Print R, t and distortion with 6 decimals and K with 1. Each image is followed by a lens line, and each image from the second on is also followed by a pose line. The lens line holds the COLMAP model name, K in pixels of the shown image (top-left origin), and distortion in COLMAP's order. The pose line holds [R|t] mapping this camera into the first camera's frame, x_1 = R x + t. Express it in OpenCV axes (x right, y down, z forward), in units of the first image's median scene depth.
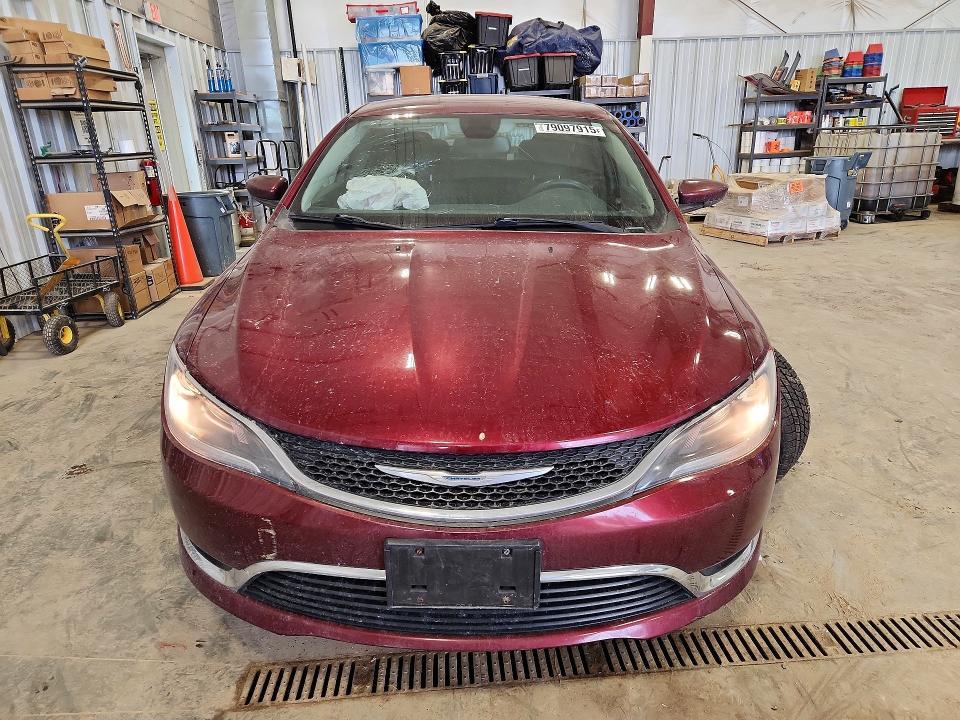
lens RADIAL K [[656.8, 0, 490.6], [0, 656.8, 360.9], [0, 0, 1]] dist [0.065830, -0.056355]
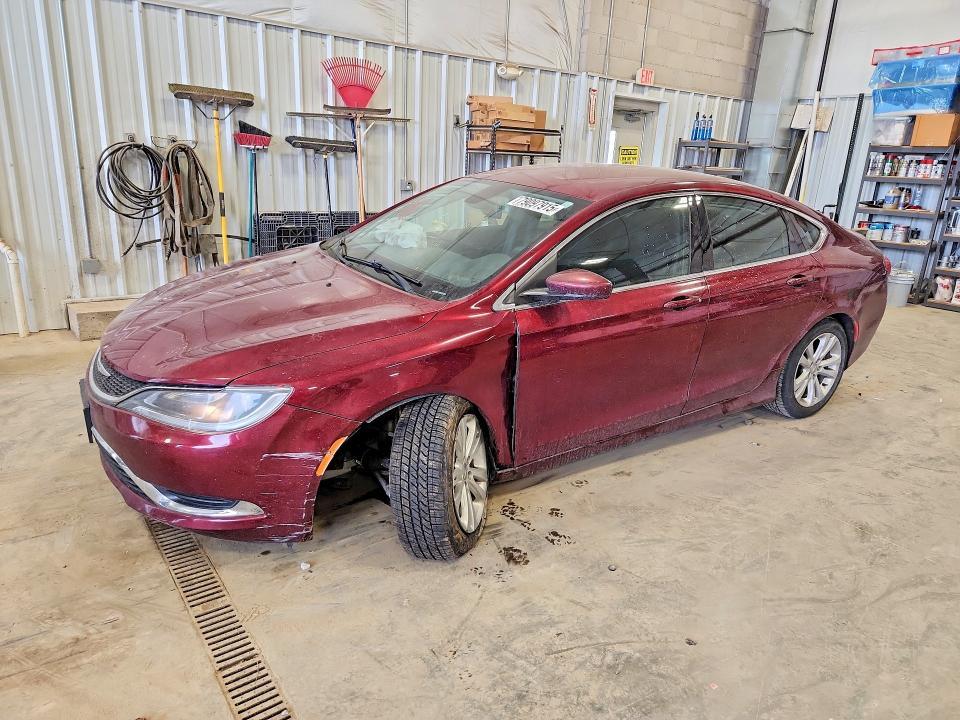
lens RADIAL K [[656.8, 0, 490.6], [0, 656.8, 360.9], [0, 0, 1]] dist [0.065830, -0.056355]
pose [[0.529305, 0.304672, -0.791841, 0.731765], [-0.332600, 0.933108, 0.136701, -0.169741], [0.780522, 0.191010, 0.595232, 0.245880]]
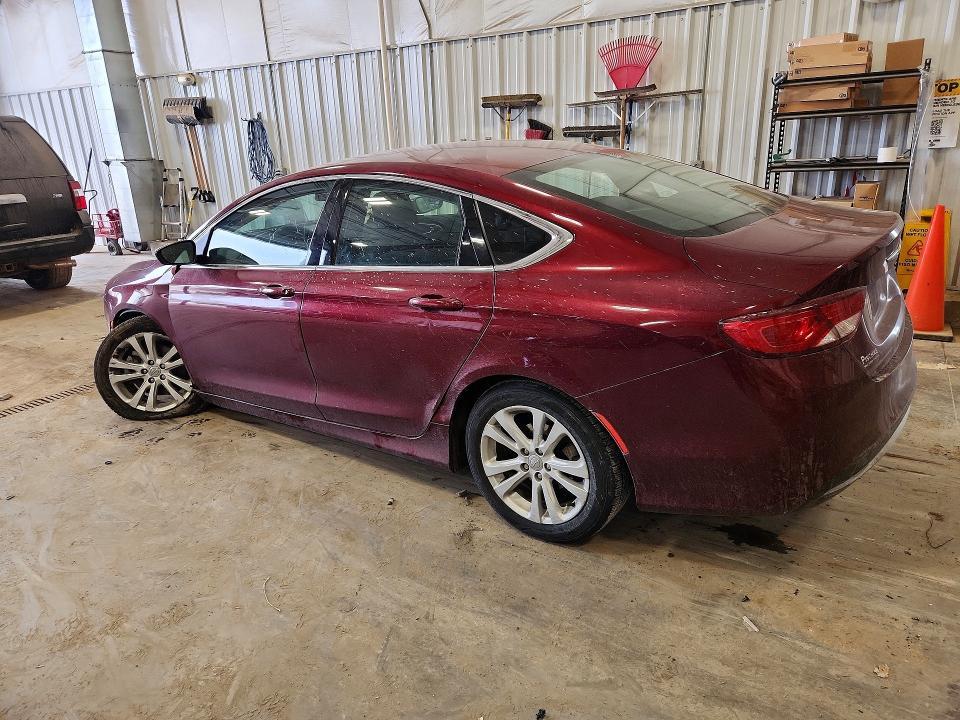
lens RADIAL K [[656.8, 0, 490.6], [0, 656.8, 360.9], [0, 0, 1]] dist [0.065830, -0.056355]
pose [[-0.608841, 0.305408, -0.732147, 0.637738], [-0.192532, 0.838440, 0.509853, -0.566557], [0.769574, 0.451381, -0.451676, 1.438988]]
